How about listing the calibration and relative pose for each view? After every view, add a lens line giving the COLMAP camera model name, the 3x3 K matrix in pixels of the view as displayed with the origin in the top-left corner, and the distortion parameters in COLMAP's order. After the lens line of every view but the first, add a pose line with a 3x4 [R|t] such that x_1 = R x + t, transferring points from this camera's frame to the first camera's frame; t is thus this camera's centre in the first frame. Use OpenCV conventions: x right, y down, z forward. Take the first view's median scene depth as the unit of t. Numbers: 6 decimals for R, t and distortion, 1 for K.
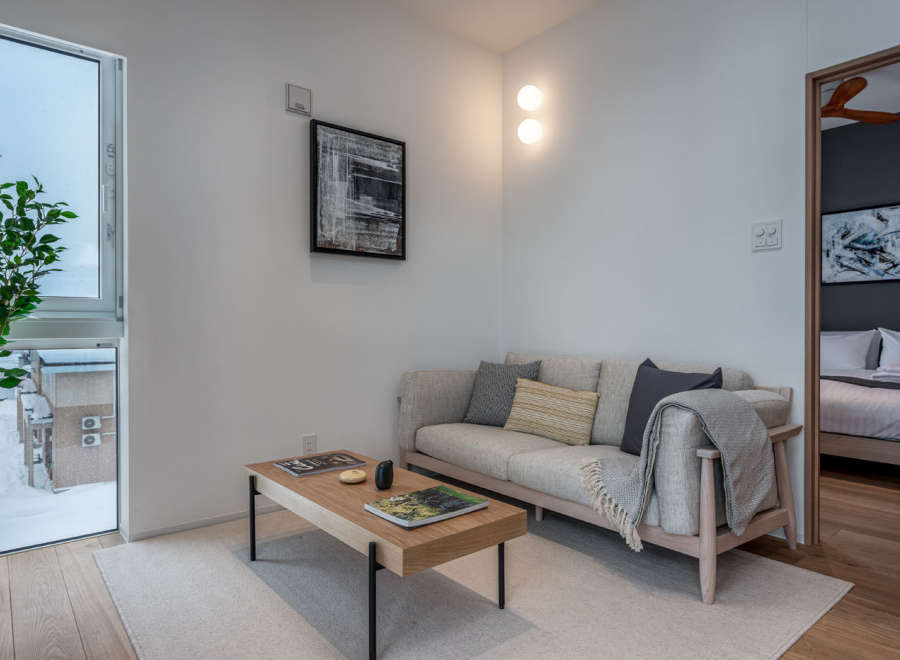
lens RADIAL K [[555.2, 0, 453.7], [0, 555.2, 330.0], [0, 0, 1]] dist [-0.002480, -0.001209]
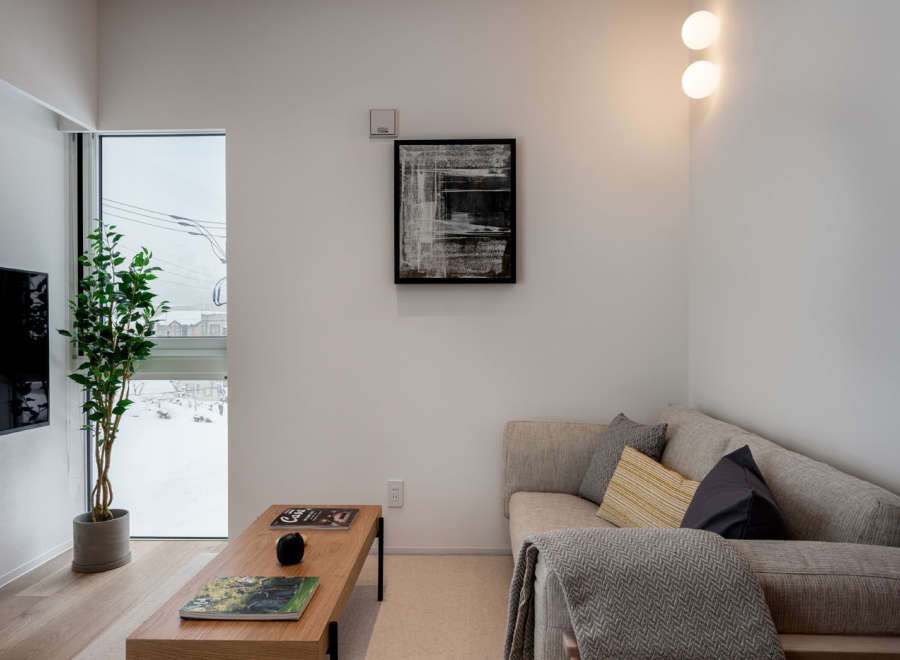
lens RADIAL K [[622.9, 0, 450.0], [0, 622.9, 330.0], [0, 0, 1]] dist [0.004235, 0.000118]
pose [[0.749280, 0.002470, -0.662248, 0.490155], [-0.003342, 0.999994, -0.000052, -0.062230], [0.662245, 0.002252, 0.749284, 0.275117]]
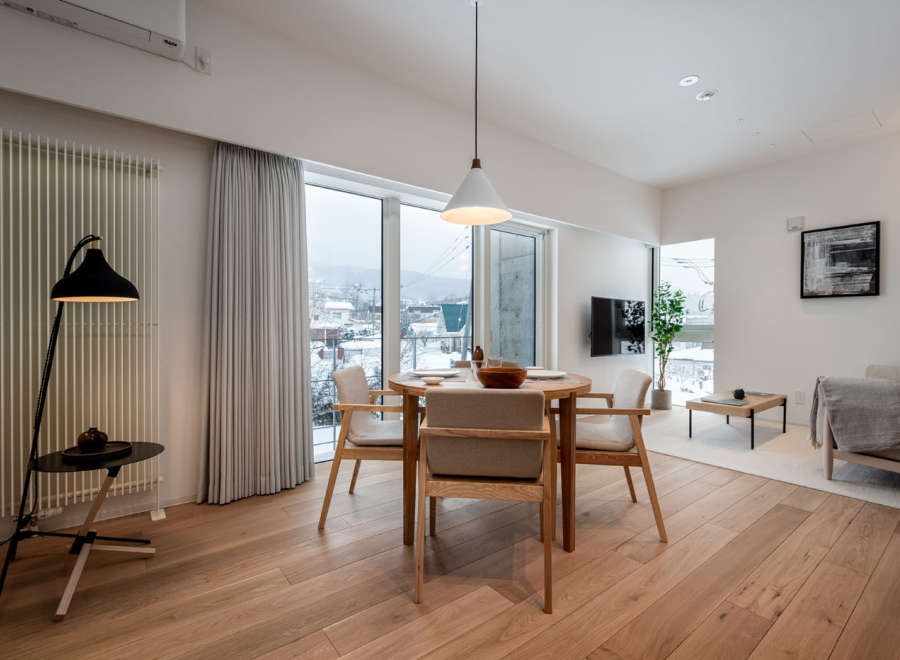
lens RADIAL K [[423.7, 0, 454.2], [0, 423.7, 332.3], [0, 0, 1]] dist [-0.005446, -0.000278]
pose [[-0.032395, 0.011736, -0.999406, 1.262513], [-0.009439, 0.999883, 0.012048, -0.026181], [0.999431, 0.009824, -0.032281, -0.183471]]
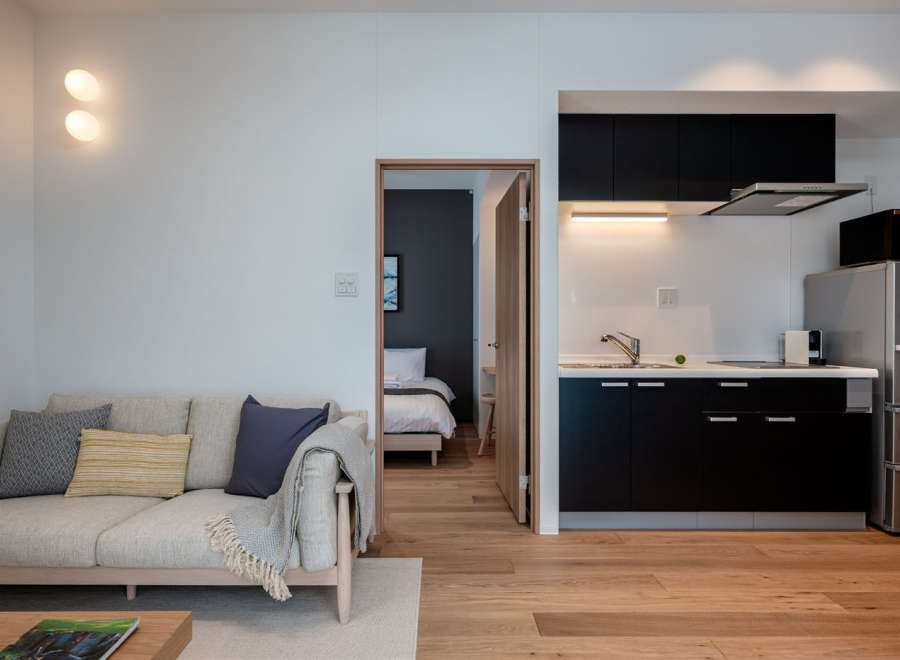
lens RADIAL K [[507.3, 0, 436.0], [0, 507.3, 333.1], [0, 0, 1]] dist [-0.001543, 0.001431]
pose [[0.639188, -0.000600, 0.769051, -0.129176], [0.002968, 0.999994, -0.001686, -0.053388], [-0.769045, 0.003360, 0.639186, 0.132502]]
